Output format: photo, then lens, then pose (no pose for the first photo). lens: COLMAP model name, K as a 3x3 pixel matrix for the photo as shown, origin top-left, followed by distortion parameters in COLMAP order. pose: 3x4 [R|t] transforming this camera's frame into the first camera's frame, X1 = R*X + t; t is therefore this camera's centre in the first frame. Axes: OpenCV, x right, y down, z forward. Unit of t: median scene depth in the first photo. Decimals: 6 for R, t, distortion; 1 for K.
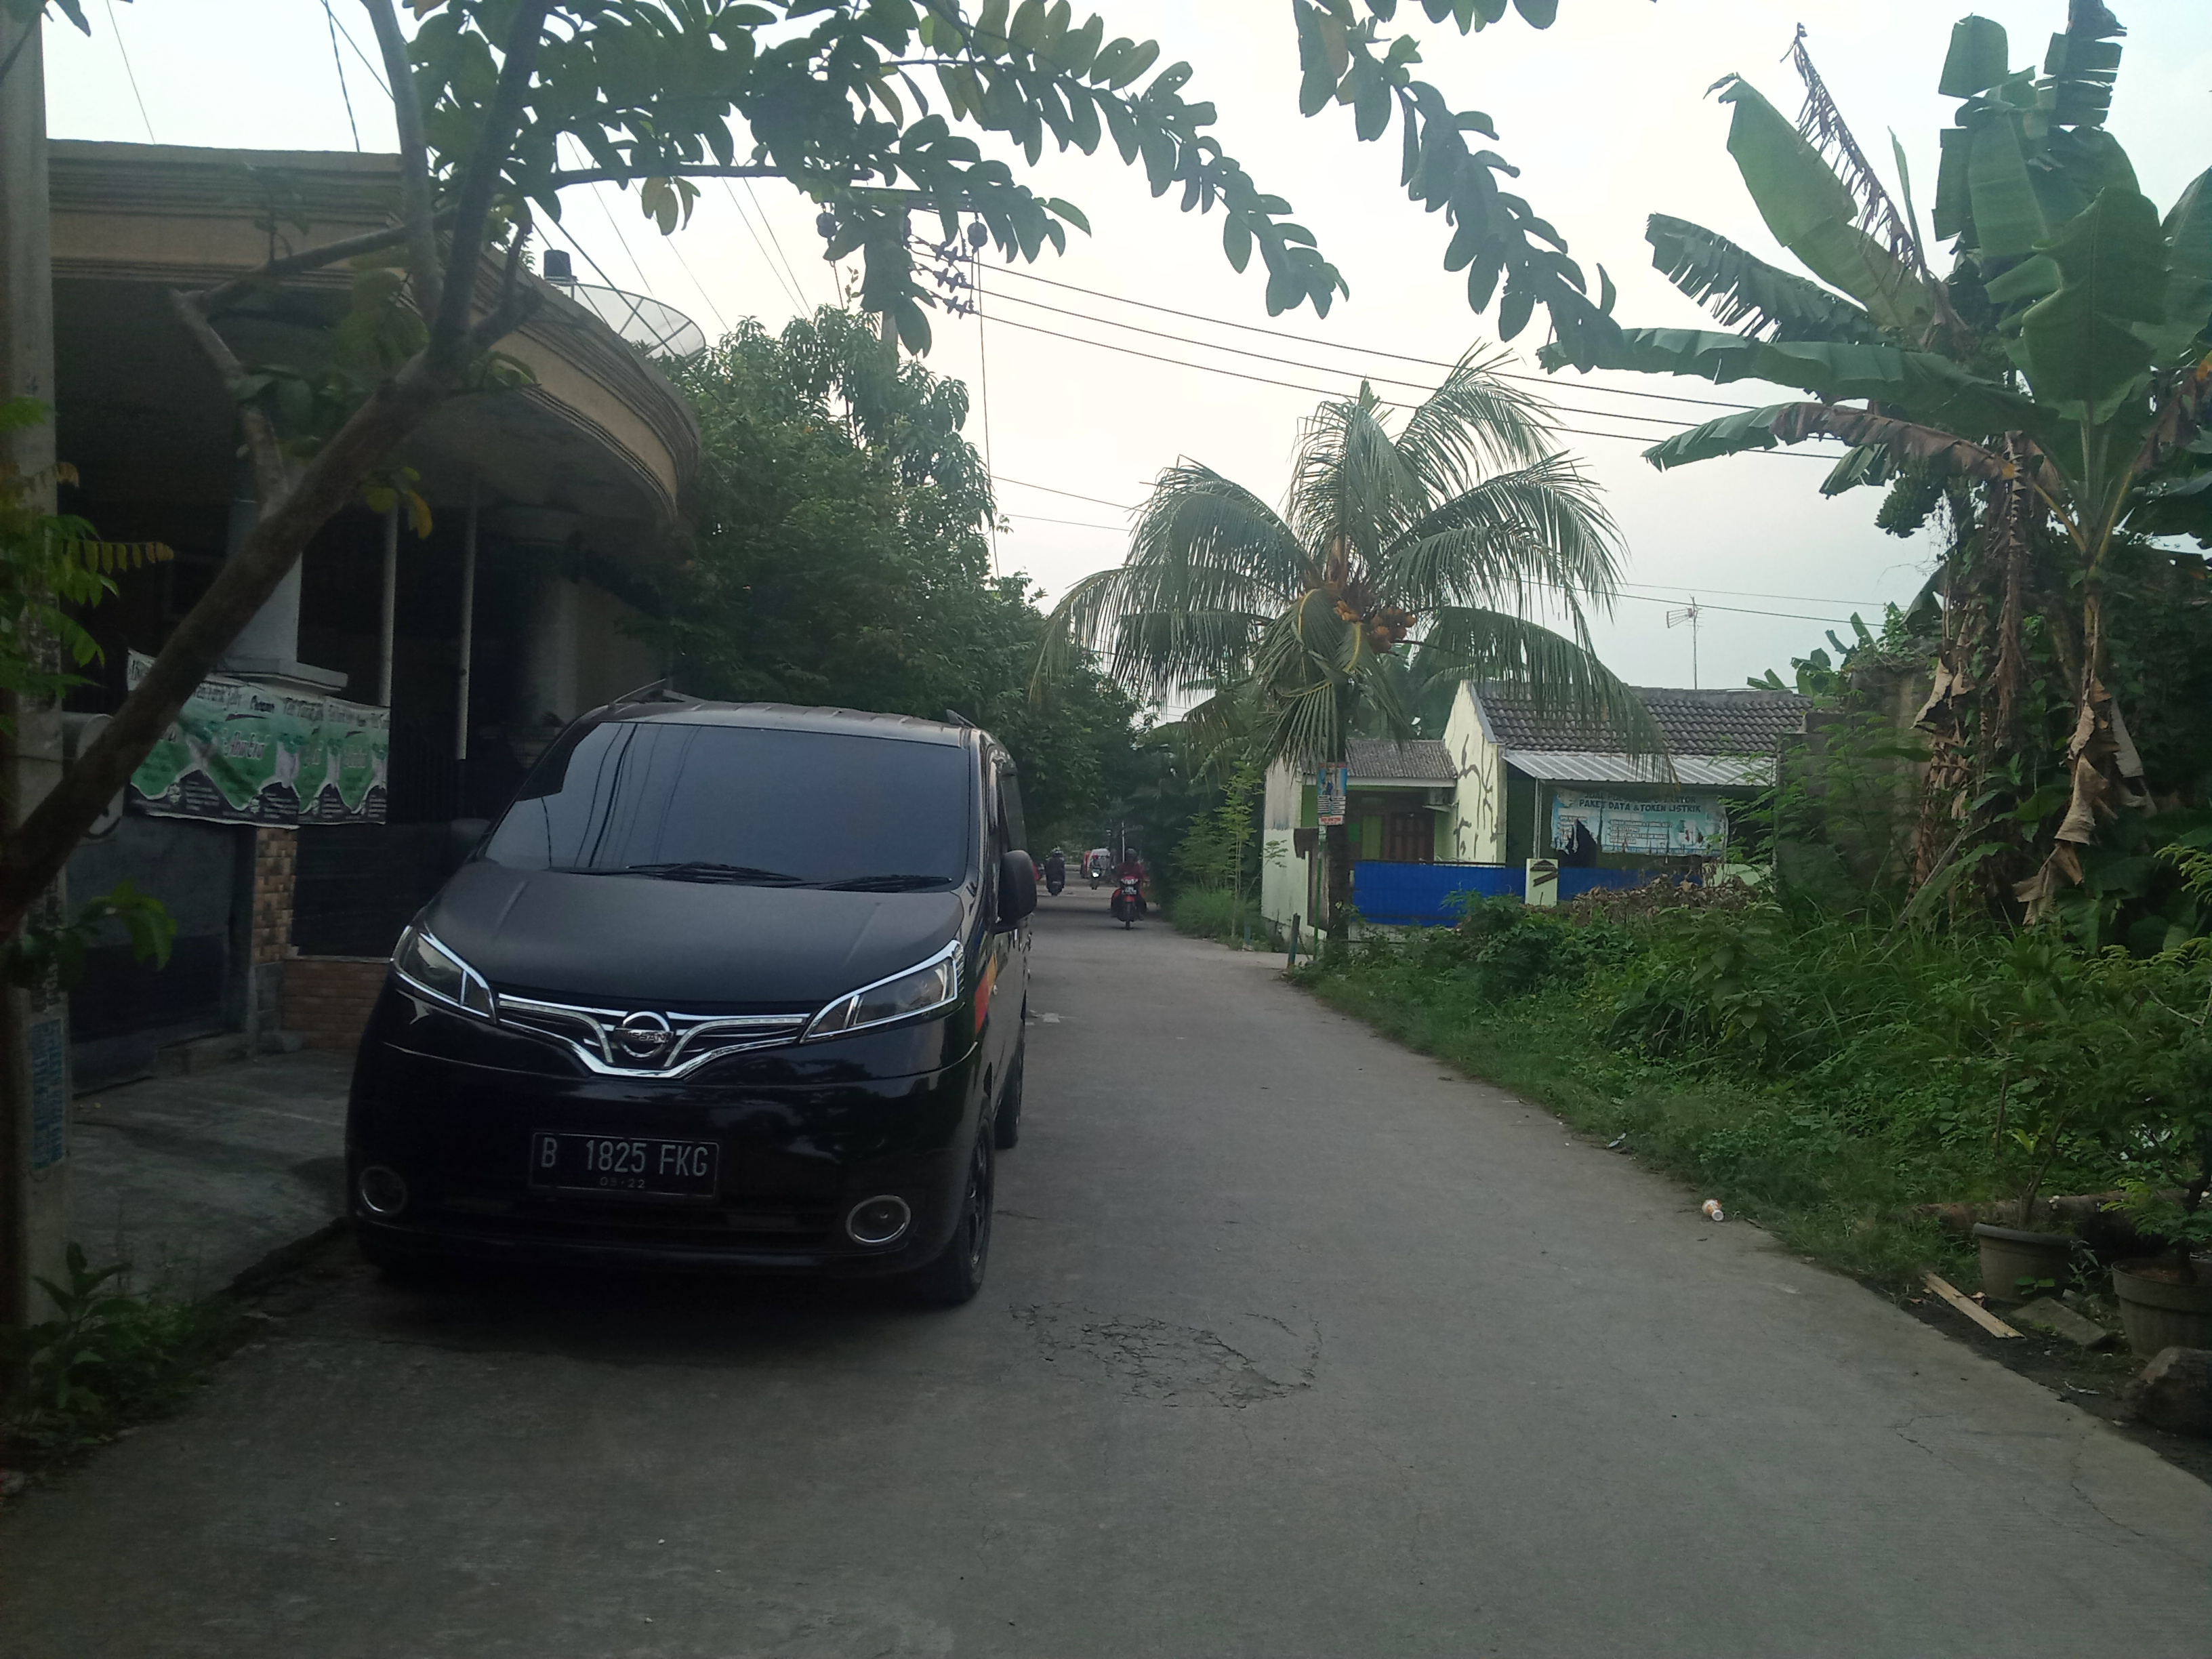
lens RADIAL K [[1782.7, 0, 1115.4], [0, 1782.7, 796.3], [0, 0, 1]] dist [0.070070, -0.101444]
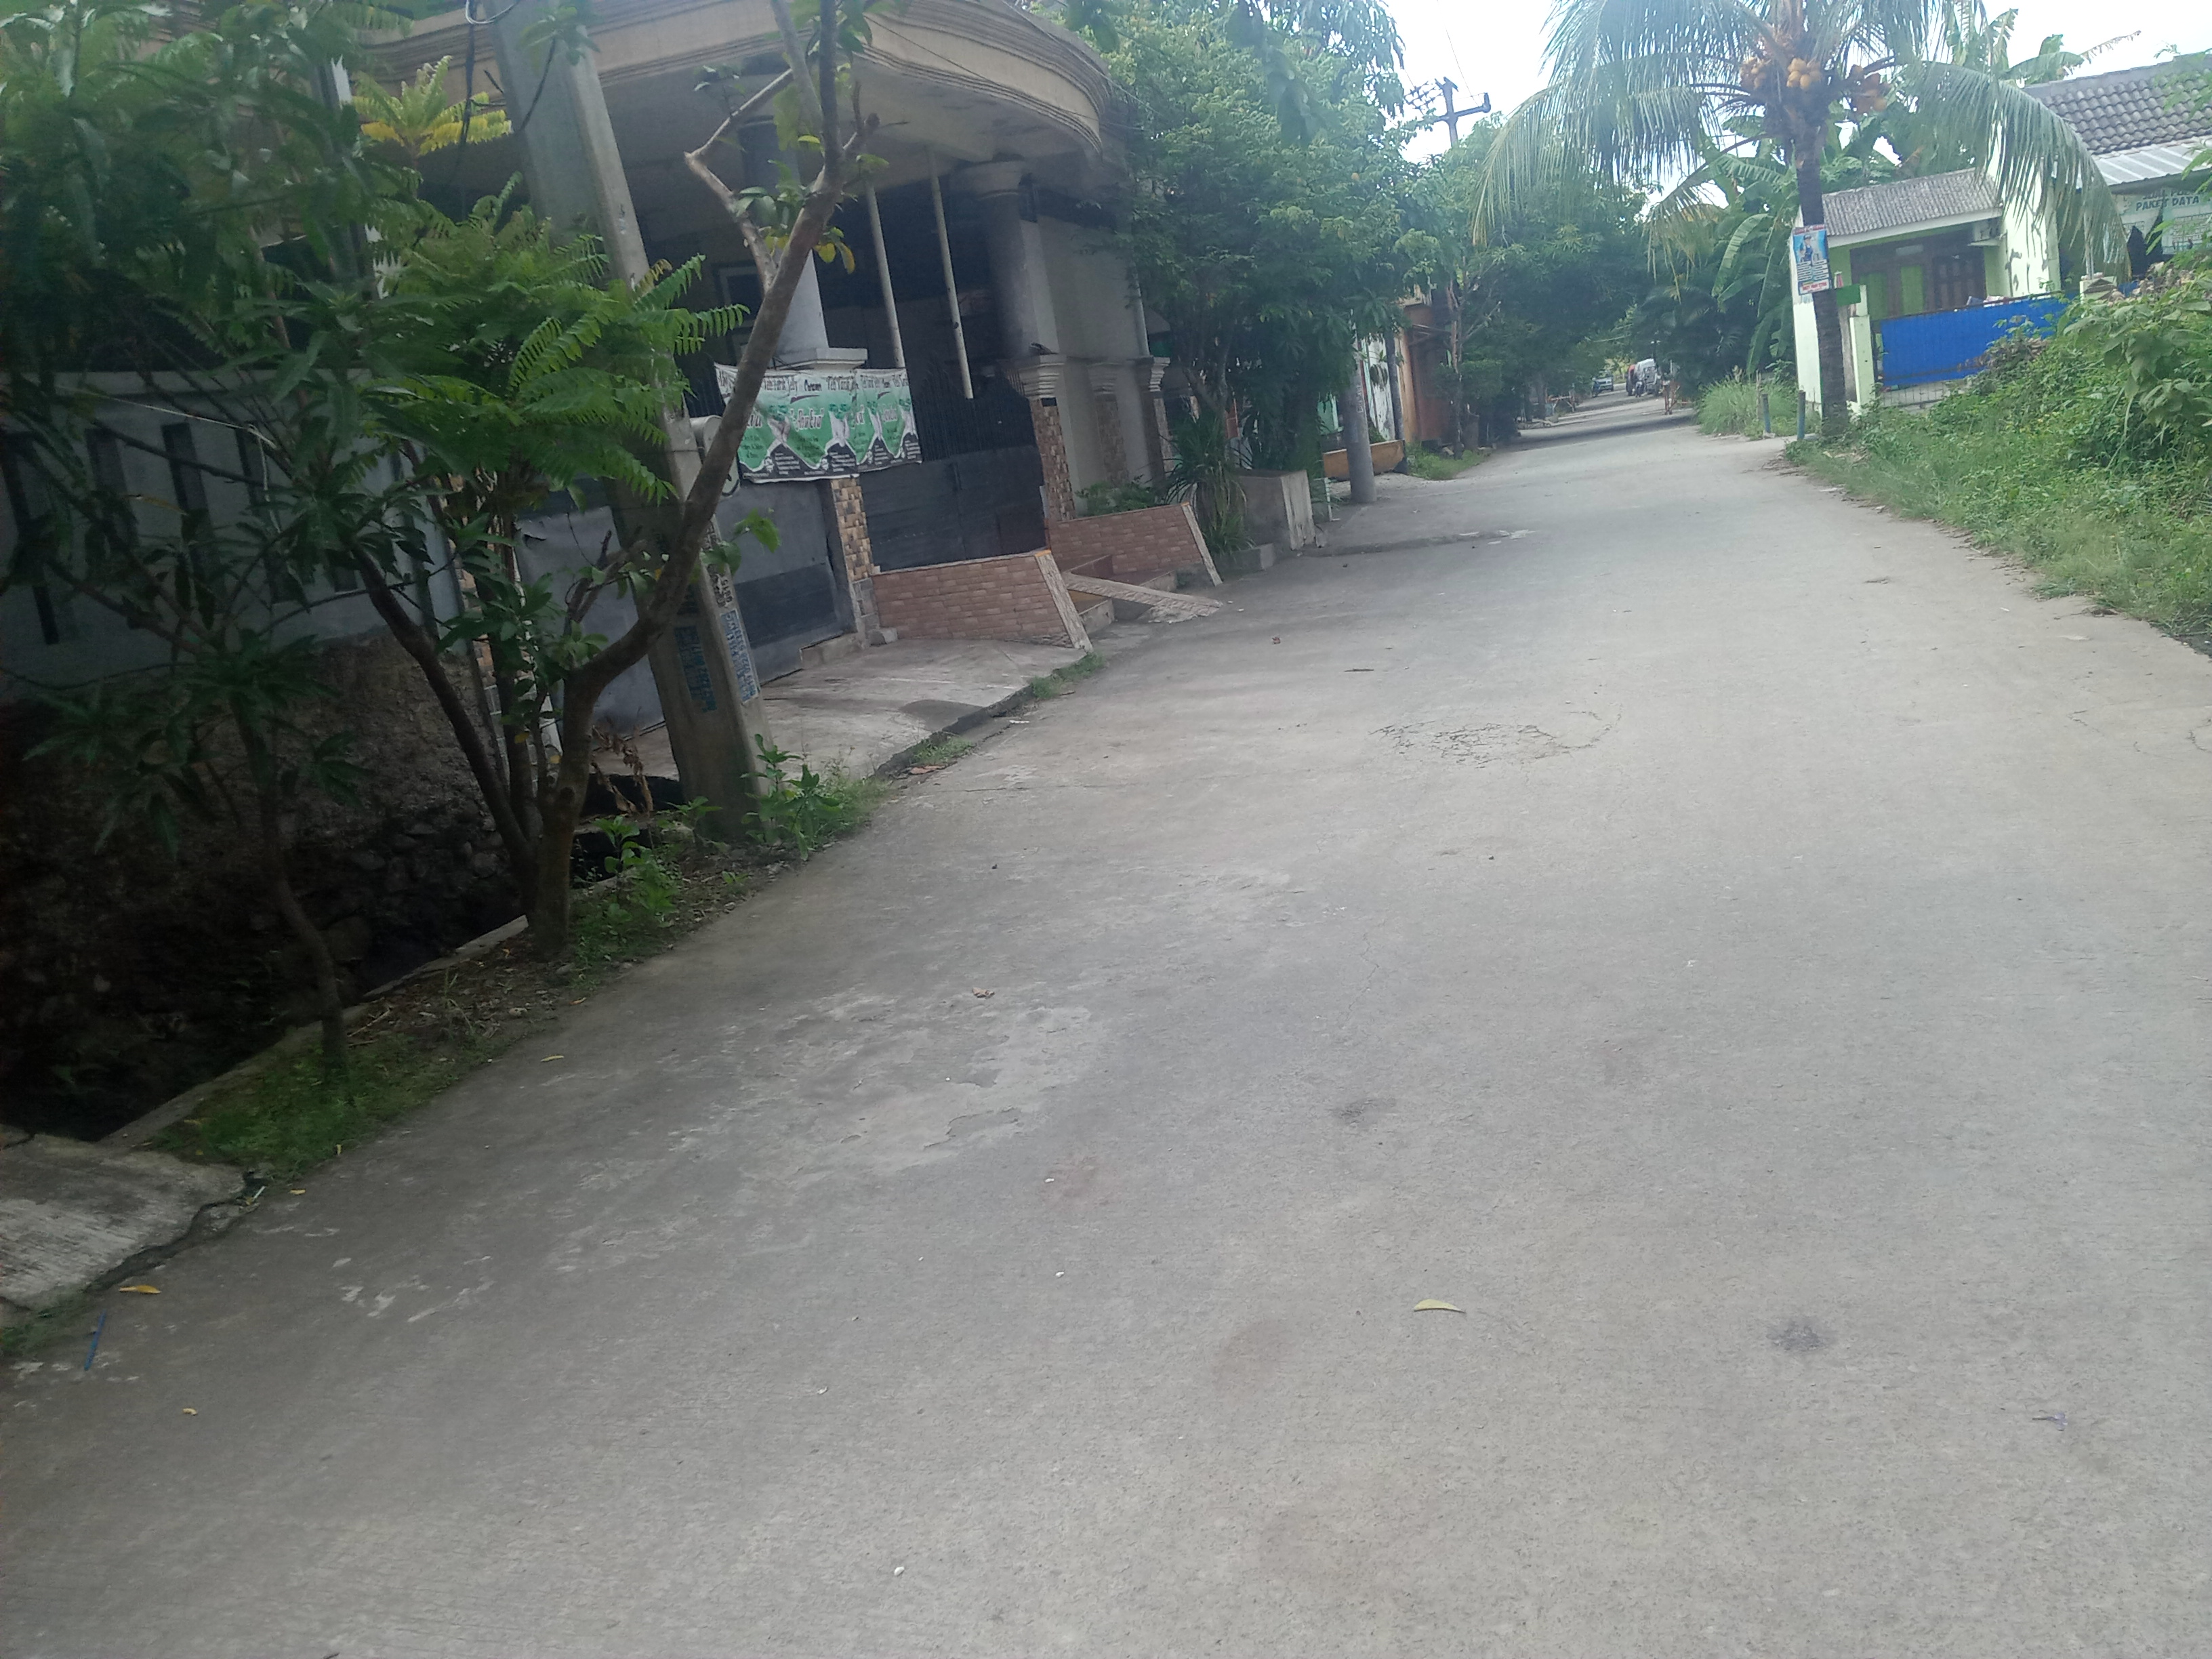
lens RADIAL K [[1782.7, 0, 1115.4], [0, 1782.7, 796.3], [0, 0, 1]] dist [0.070070, -0.101444]
pose [[0.939048, -0.118409, -0.322750, 0.118136], [0.191911, 0.959470, 0.206365, 0.008930], [0.285234, -0.255726, 0.923713, -0.216433]]
